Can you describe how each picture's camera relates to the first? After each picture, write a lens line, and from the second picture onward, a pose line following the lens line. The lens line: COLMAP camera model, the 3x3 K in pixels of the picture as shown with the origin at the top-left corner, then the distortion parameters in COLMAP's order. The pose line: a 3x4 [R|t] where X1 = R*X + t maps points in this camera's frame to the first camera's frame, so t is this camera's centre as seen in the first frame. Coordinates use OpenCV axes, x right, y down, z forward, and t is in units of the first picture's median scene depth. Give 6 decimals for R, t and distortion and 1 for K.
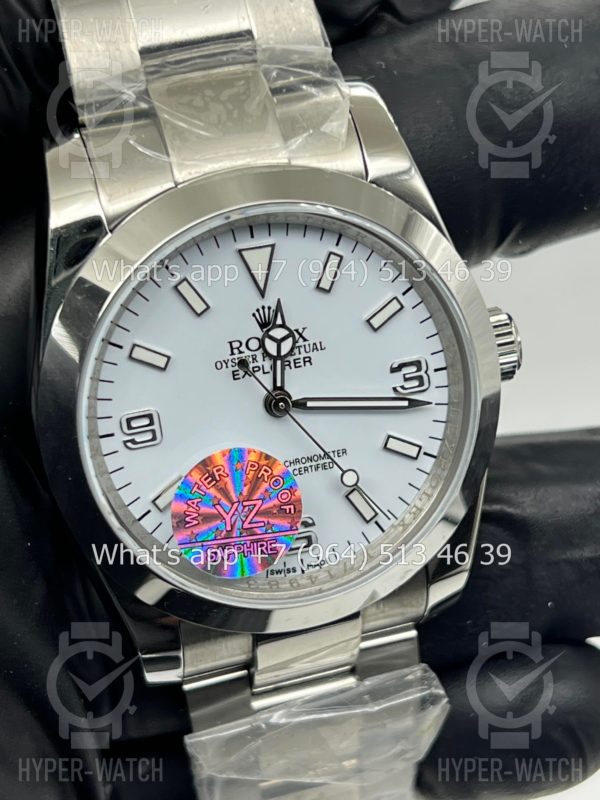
lens RADIAL K [[1864.1, 0, 298.7], [0, 1864.1, 397.8], [0, 0, 1]] dist [0.198624, 0.000000]
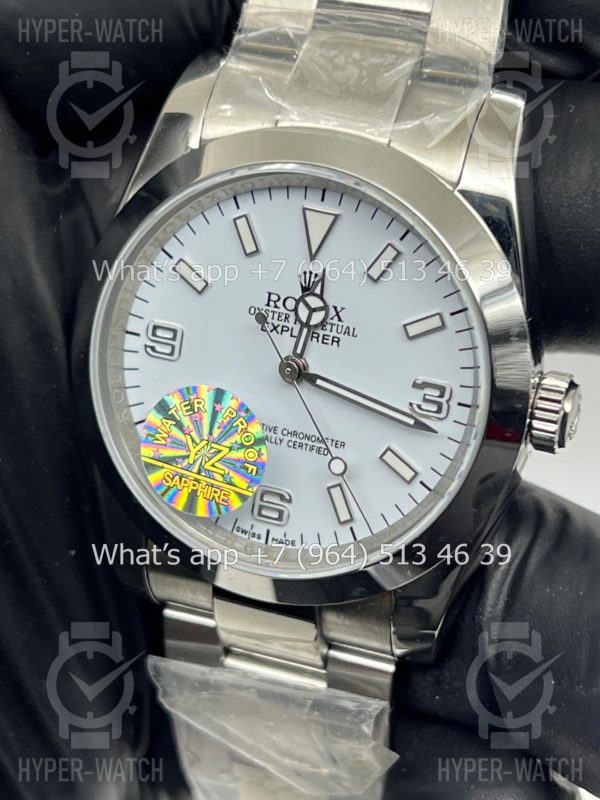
lens RADIAL K [[1864.1, 0, 300.0], [0, 1864.1, 397.6], [0, 0, 1]] dist [0.198624, 0.000000]
pose [[0.803145, 0.370793, -0.466337, 0.457329], [-0.386984, 0.919802, 0.064872, -0.048812], [0.452992, 0.128363, 0.882225, 0.133248]]
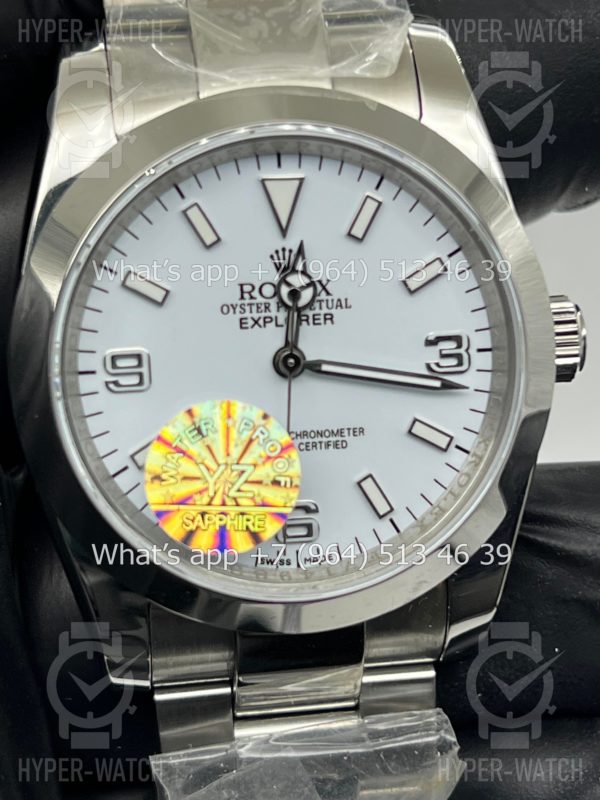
lens RADIAL K [[1864.1, 0, 294.7], [0, 1864.1, 399.9], [0, 0, 1]] dist [0.198624, 0.000000]
pose [[0.987734, 0.106277, -0.114394, 0.092454], [-0.119364, 0.986239, -0.114388, 0.118917], [0.100663, 0.126640, 0.986828, 0.147597]]
